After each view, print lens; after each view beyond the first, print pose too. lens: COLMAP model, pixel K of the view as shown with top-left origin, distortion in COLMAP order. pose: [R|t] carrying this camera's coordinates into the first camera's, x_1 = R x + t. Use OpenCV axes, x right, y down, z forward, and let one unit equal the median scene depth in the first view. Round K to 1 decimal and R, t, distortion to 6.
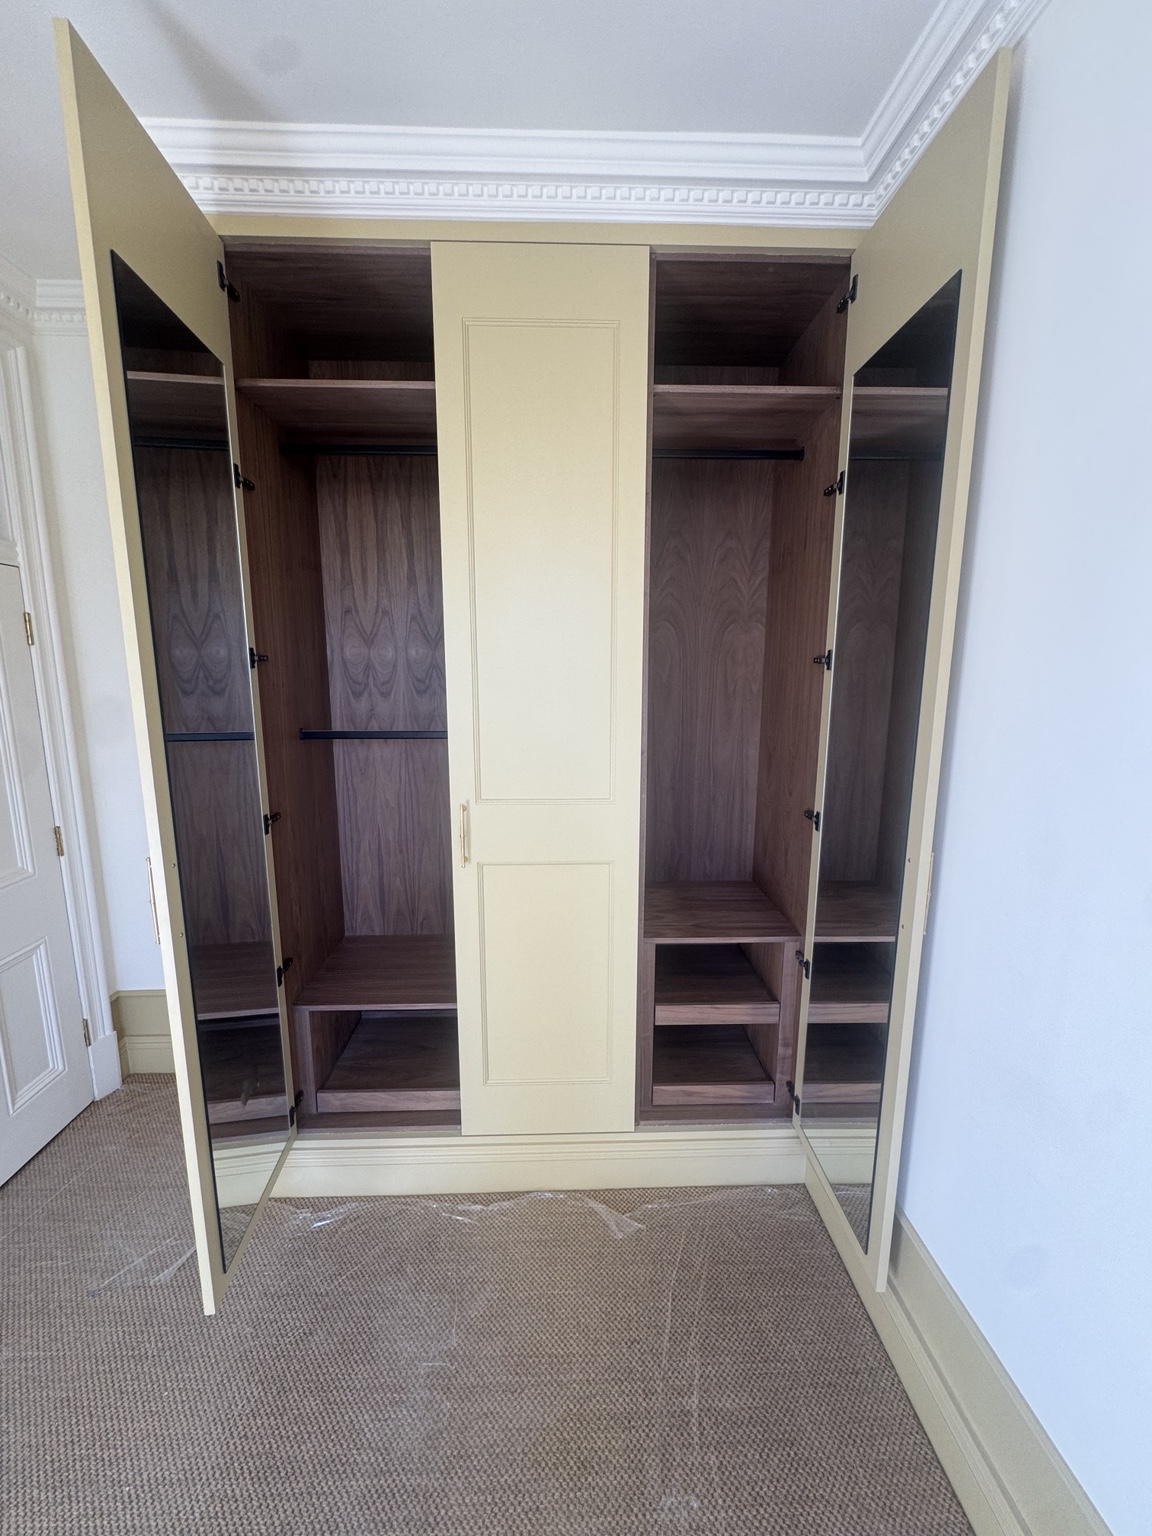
lens RADIAL K [[615.2, 0, 576.0], [0, 615.2, 768.0], [0, 0, 1]] dist [-0.005042, 0.000837]
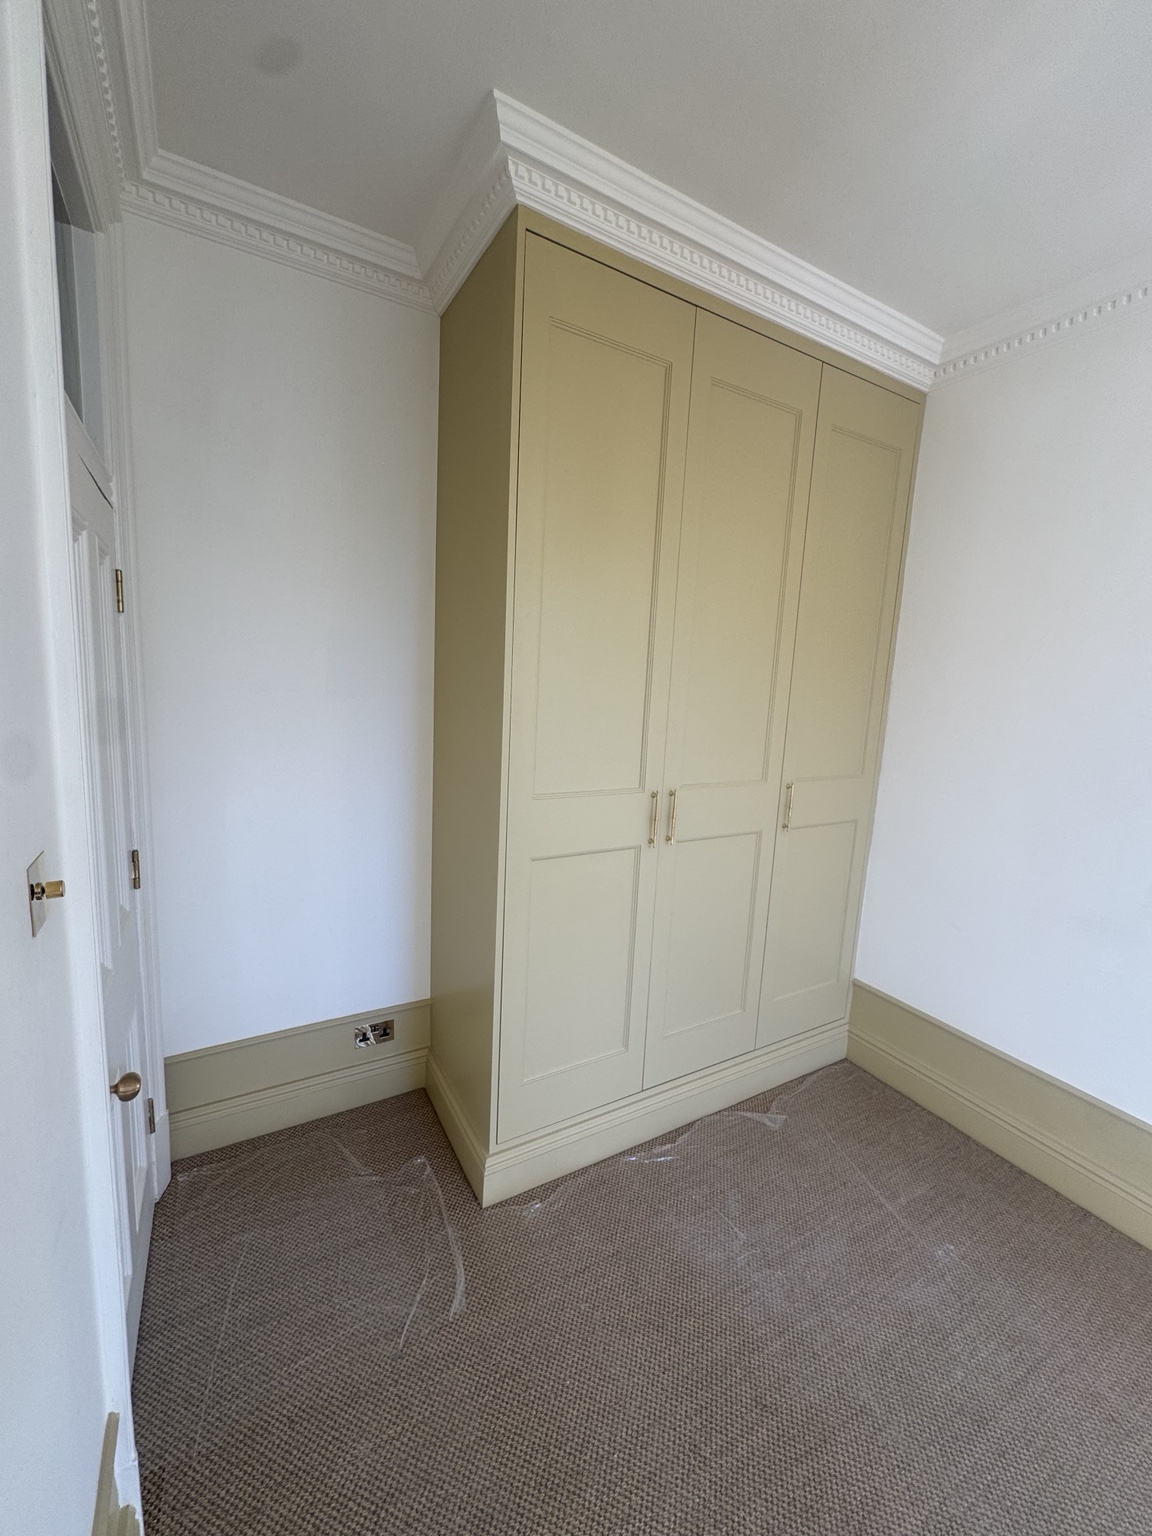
lens RADIAL K [[615.2, 0, 576.0], [0, 615.2, 768.0], [0, 0, 1]] dist [-0.005042, 0.000837]
pose [[0.882181, -0.029083, 0.470012, -0.843224], [0.030875, 0.999516, 0.003897, 0.007065], [-0.469898, 0.011074, 0.882651, 0.071265]]
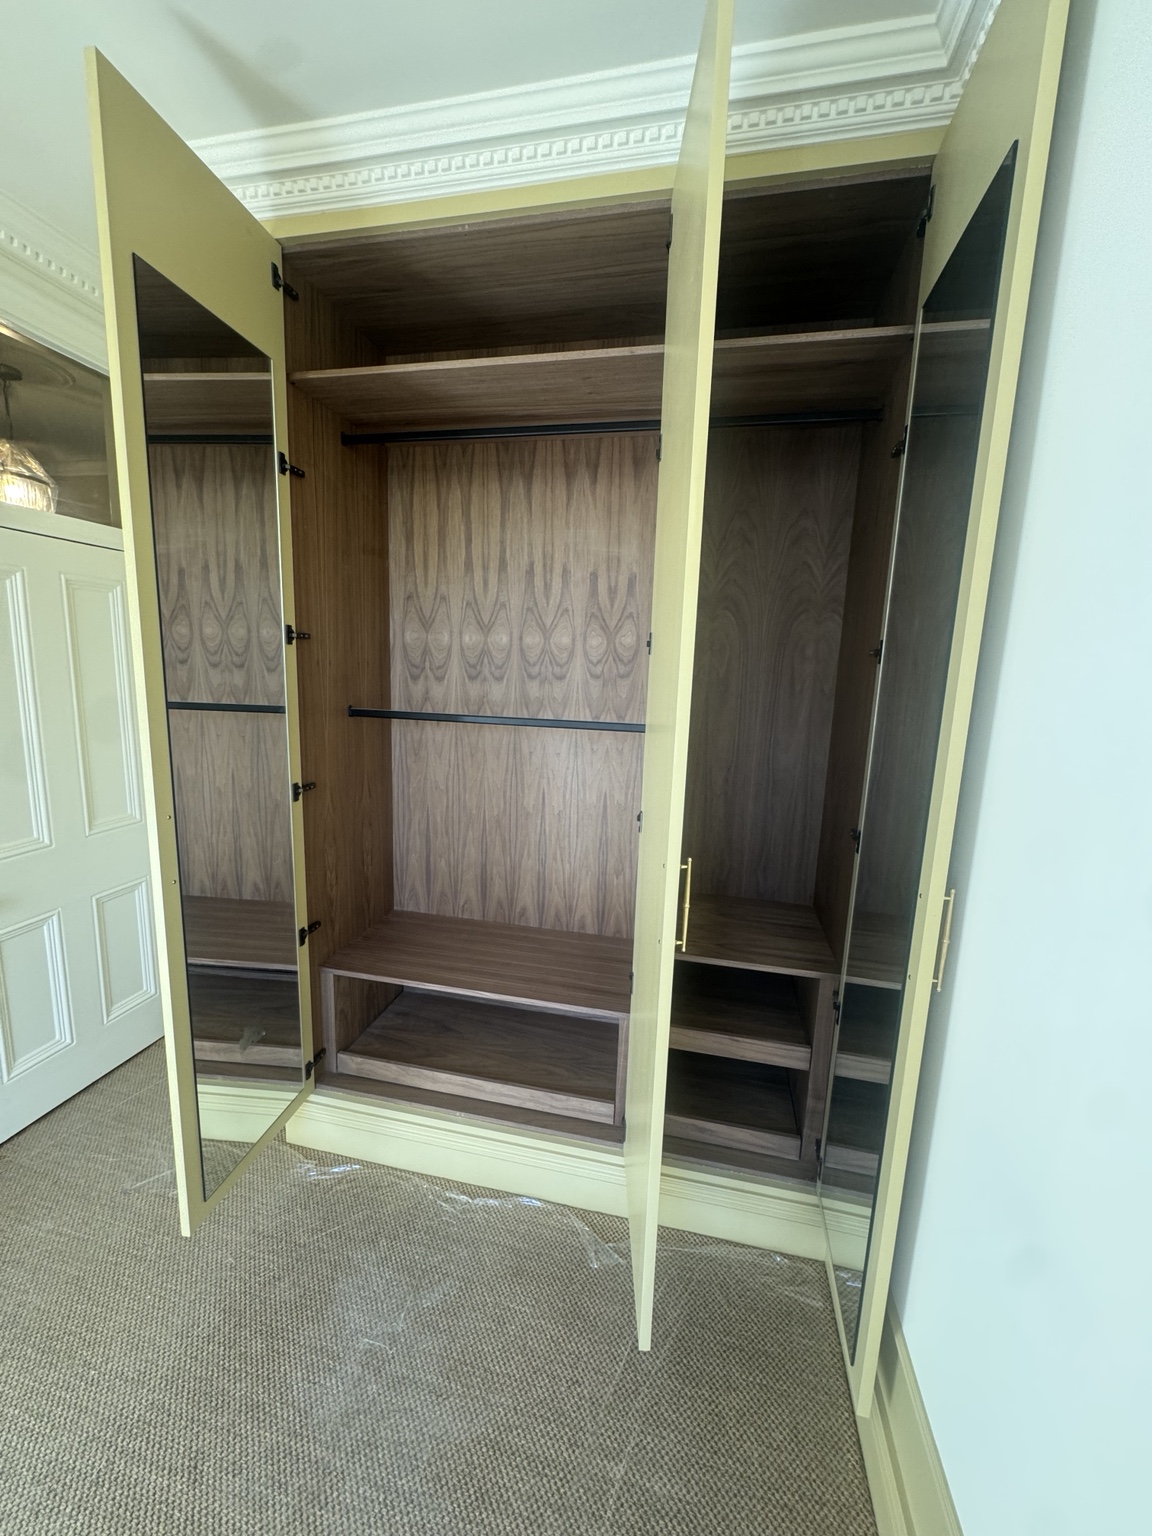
lens RADIAL K [[615.2, 0, 576.0], [0, 615.2, 768.0], [0, 0, 1]] dist [-0.005042, 0.000837]
pose [[0.968196, 0.073085, -0.239280, 0.204908], [-0.074229, 0.997232, 0.004240, 0.009326], [0.238927, 0.013657, 0.970941, 0.078225]]
